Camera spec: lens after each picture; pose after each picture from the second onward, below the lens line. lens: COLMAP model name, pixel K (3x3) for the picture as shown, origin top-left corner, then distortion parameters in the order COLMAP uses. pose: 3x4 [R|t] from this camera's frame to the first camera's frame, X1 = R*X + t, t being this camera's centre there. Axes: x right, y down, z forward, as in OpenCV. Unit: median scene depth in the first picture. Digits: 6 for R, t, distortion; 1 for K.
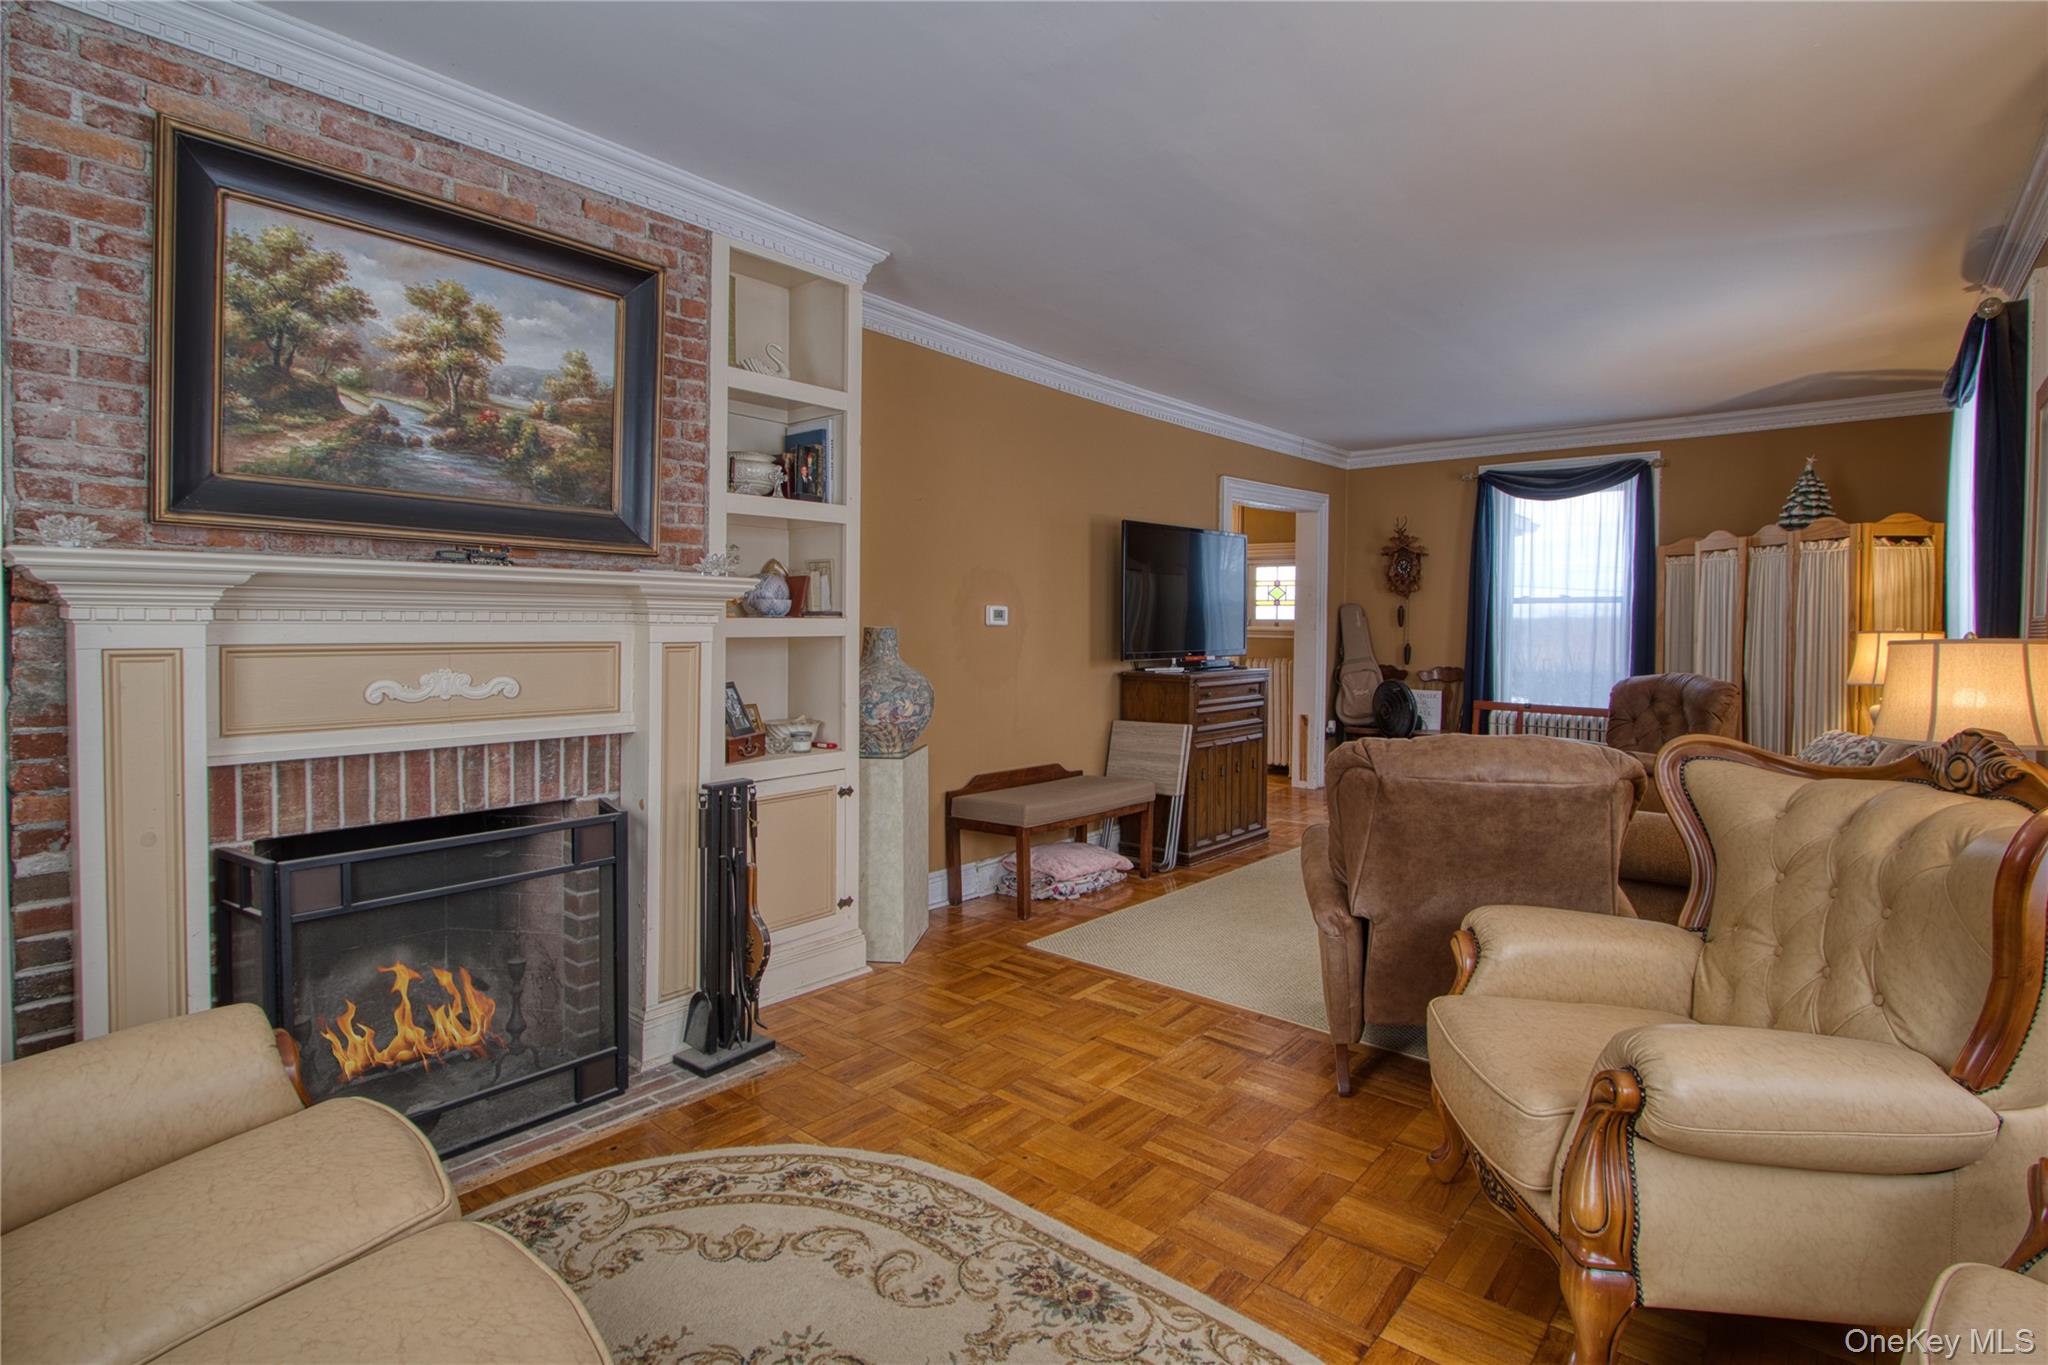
lens RADIAL K [[993.3, 0, 1015.2], [0, 993.3, 638.2], [0, 0, 1]] dist [-0.020783, 0.002410]
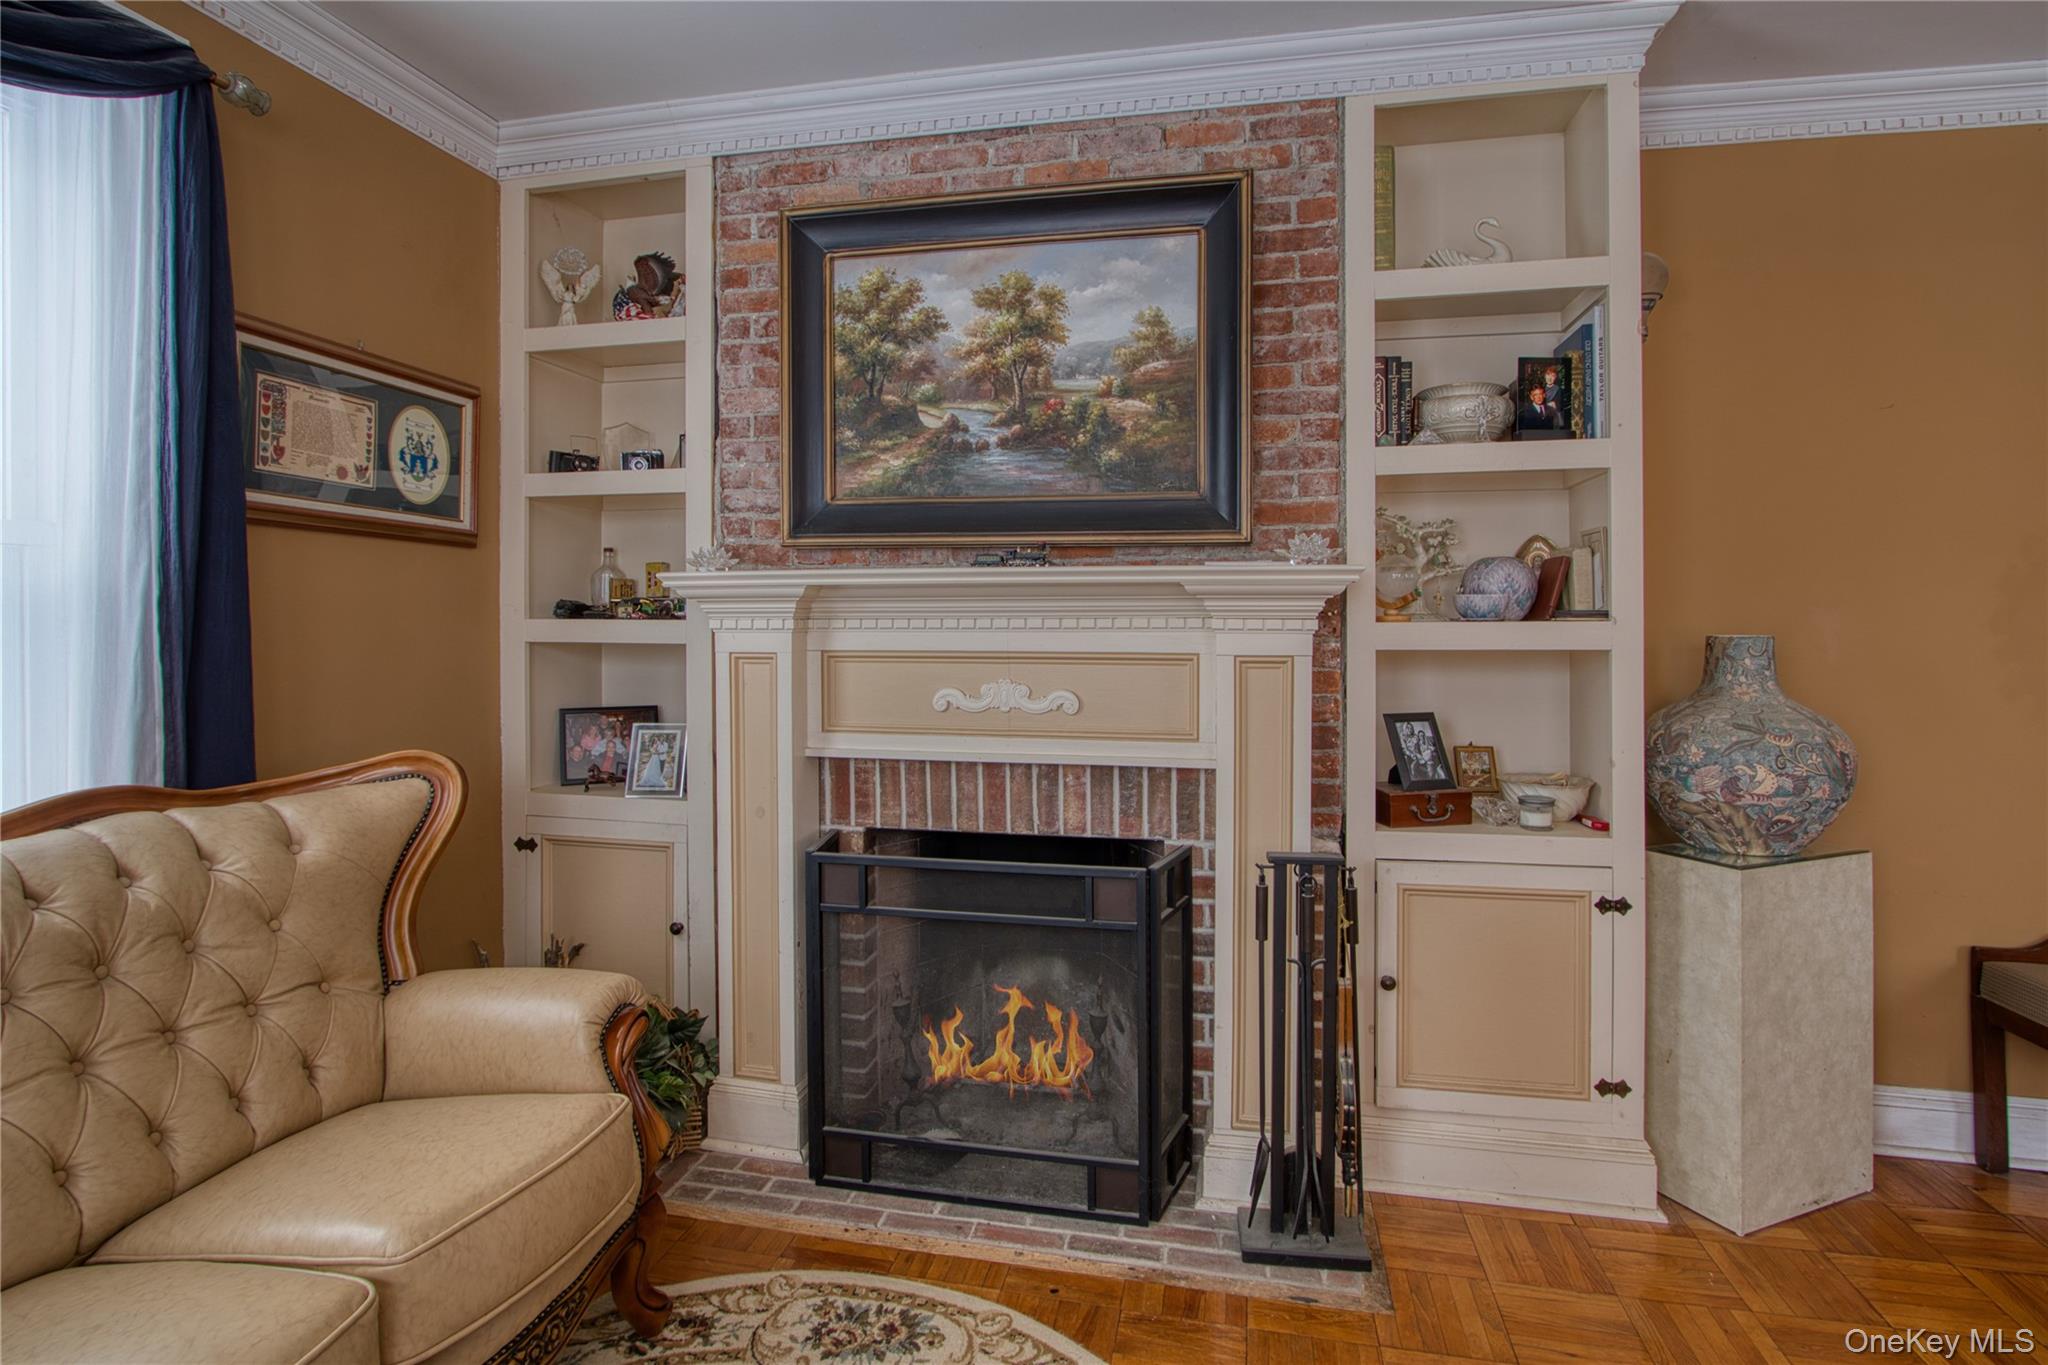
lens RADIAL K [[993.3, 0, 1095.0], [0, 993.3, 623.7], [0, 0, 1]] dist [-0.020783, 0.002410]
pose [[0.484973, -0.015408, -0.874394, 0.277685], [-0.011302, 0.999651, -0.023884, -0.000135], [0.874456, 0.021466, 0.484629, 0.569429]]
